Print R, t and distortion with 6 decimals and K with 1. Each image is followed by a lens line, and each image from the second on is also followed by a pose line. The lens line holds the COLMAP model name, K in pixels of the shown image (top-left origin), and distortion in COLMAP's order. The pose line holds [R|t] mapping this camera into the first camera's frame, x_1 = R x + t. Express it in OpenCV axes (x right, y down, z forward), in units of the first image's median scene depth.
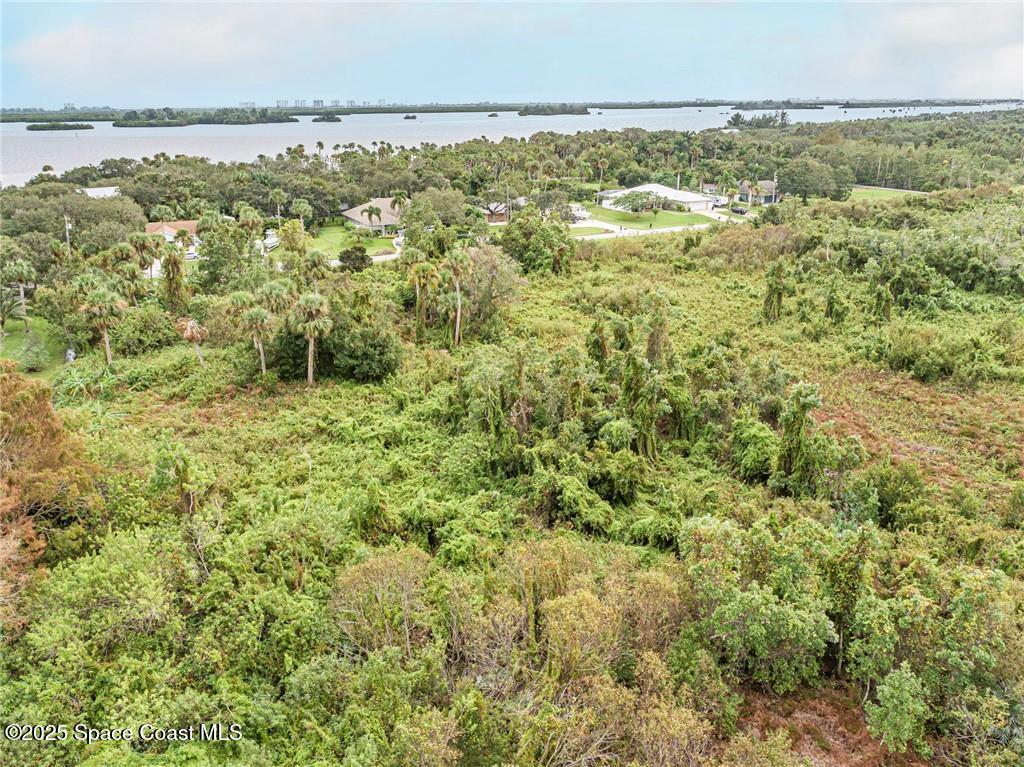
lens RADIAL K [[795.3, 0, 505.4], [0, 795.3, 383.1], [0, 0, 1]] dist [-0.013409, 0.005257]
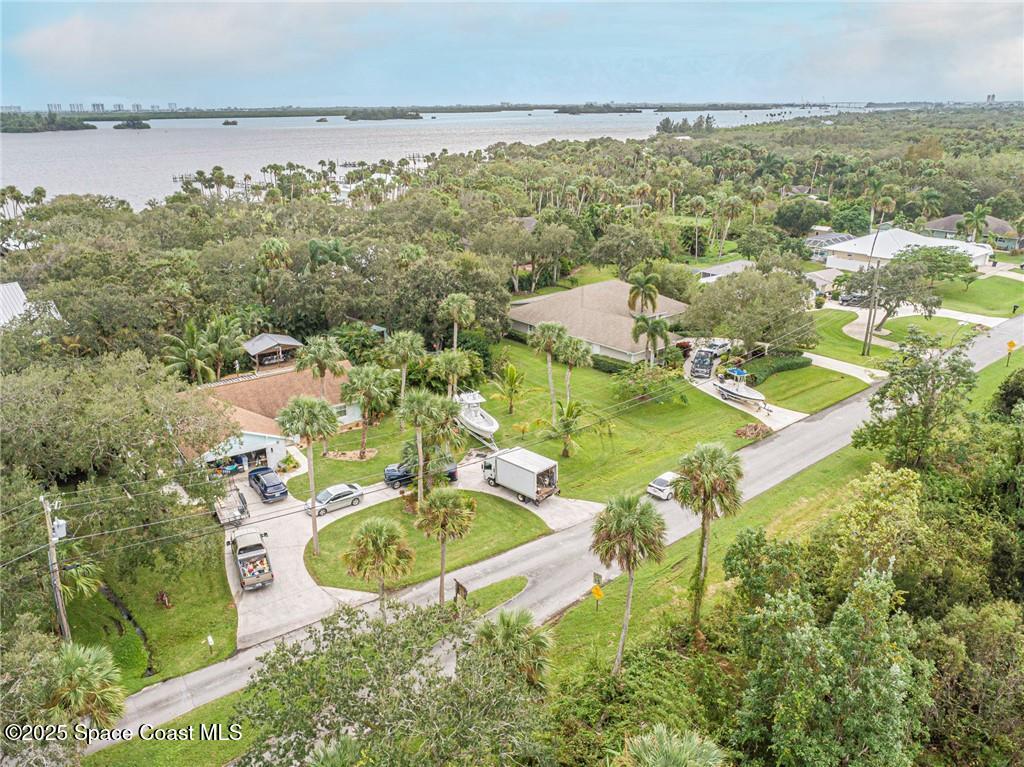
lens RADIAL K [[795.3, 0, 505.4], [0, 795.3, 383.1], [0, 0, 1]] dist [-0.013409, 0.005257]
pose [[0.970153, -0.078438, 0.229457, -0.327418], [0.079456, 0.996827, 0.004815, -0.171962], [-0.229107, 0.013560, 0.973307, 0.493540]]
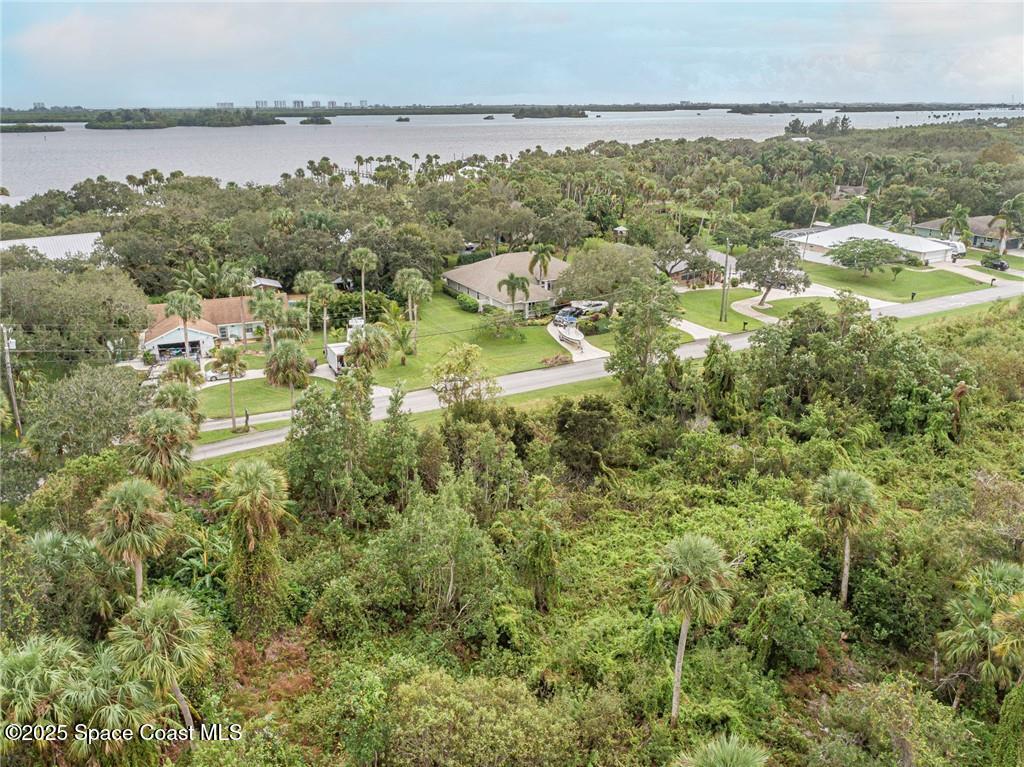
lens RADIAL K [[795.3, 0, 505.4], [0, 795.3, 383.1], [0, 0, 1]] dist [-0.013409, 0.005257]
pose [[0.999616, -0.004234, 0.027391, -0.172563], [0.004283, 0.999989, -0.001703, -0.122722], [-0.027384, 0.001820, 0.999623, 0.338856]]
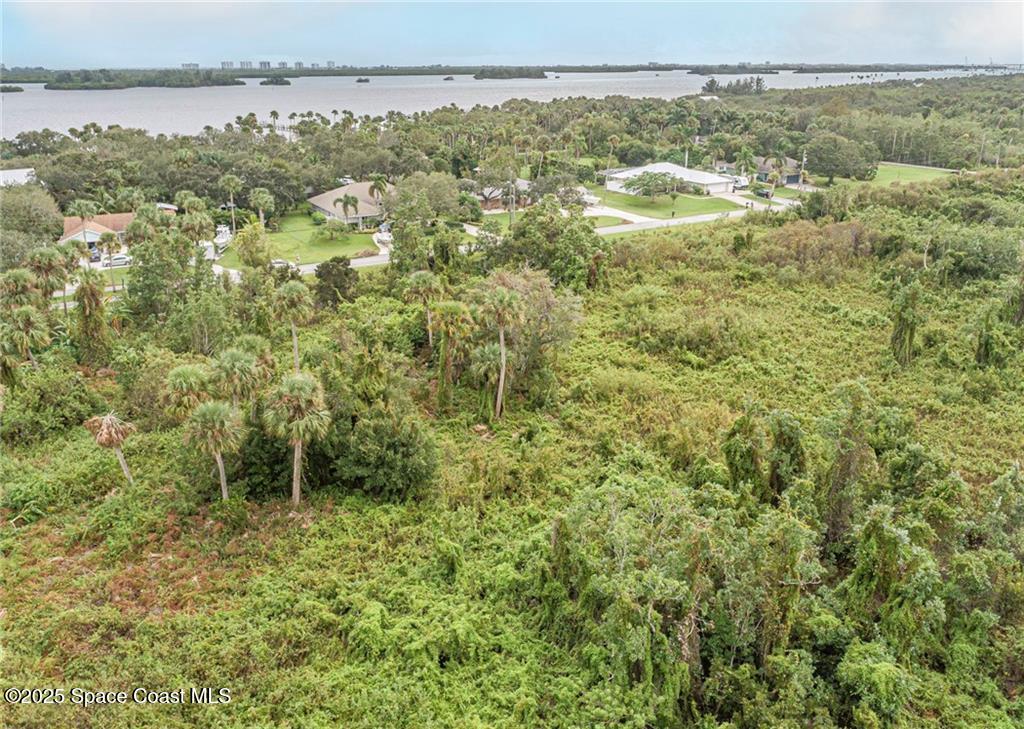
lens RADIAL K [[803.3, 0, 506.9], [0, 803.3, 339.7], [0, 0, 1]] dist [-0.012383, 0.002484]
pose [[0.998174, -0.013887, 0.058779, -0.047735], [0.014471, 0.999850, -0.009514, -0.055534], [-0.058638, 0.010347, 0.998226, 0.143299]]
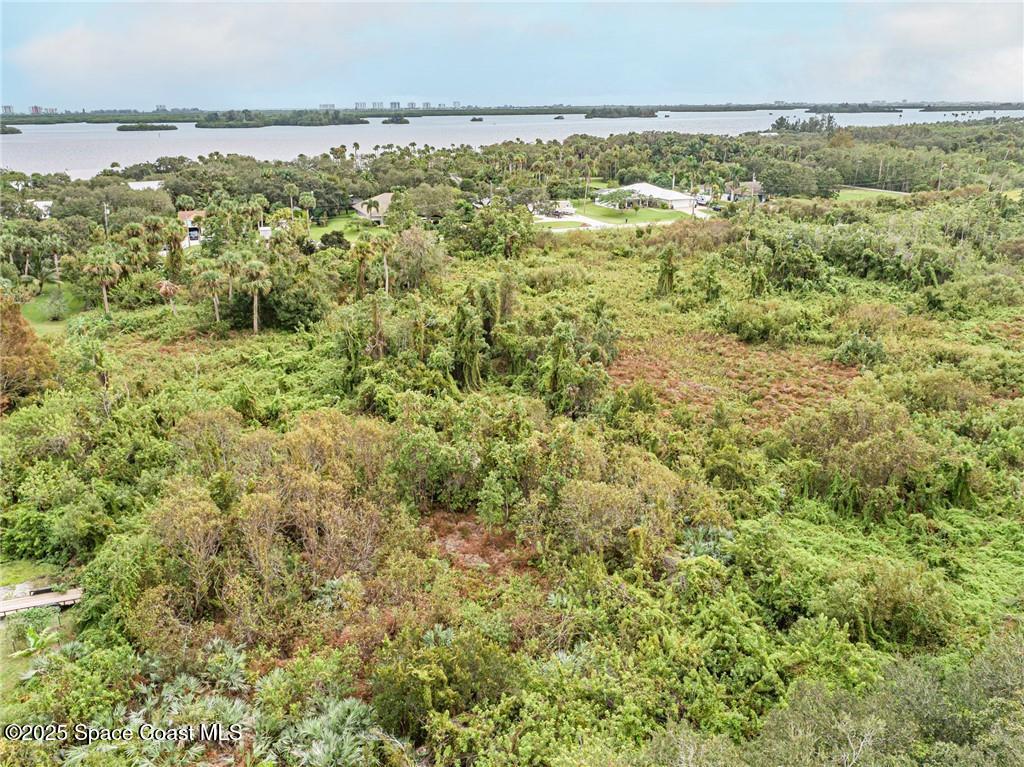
lens RADIAL K [[795.3, 0, 505.4], [0, 795.3, 383.1], [0, 0, 1]] dist [-0.013409, 0.005257]
pose [[0.995650, 0.031872, -0.087554, 0.117236], [-0.032086, 0.999485, -0.001040, 0.031306], [0.087476, 0.003845, 0.996159, -0.102091]]
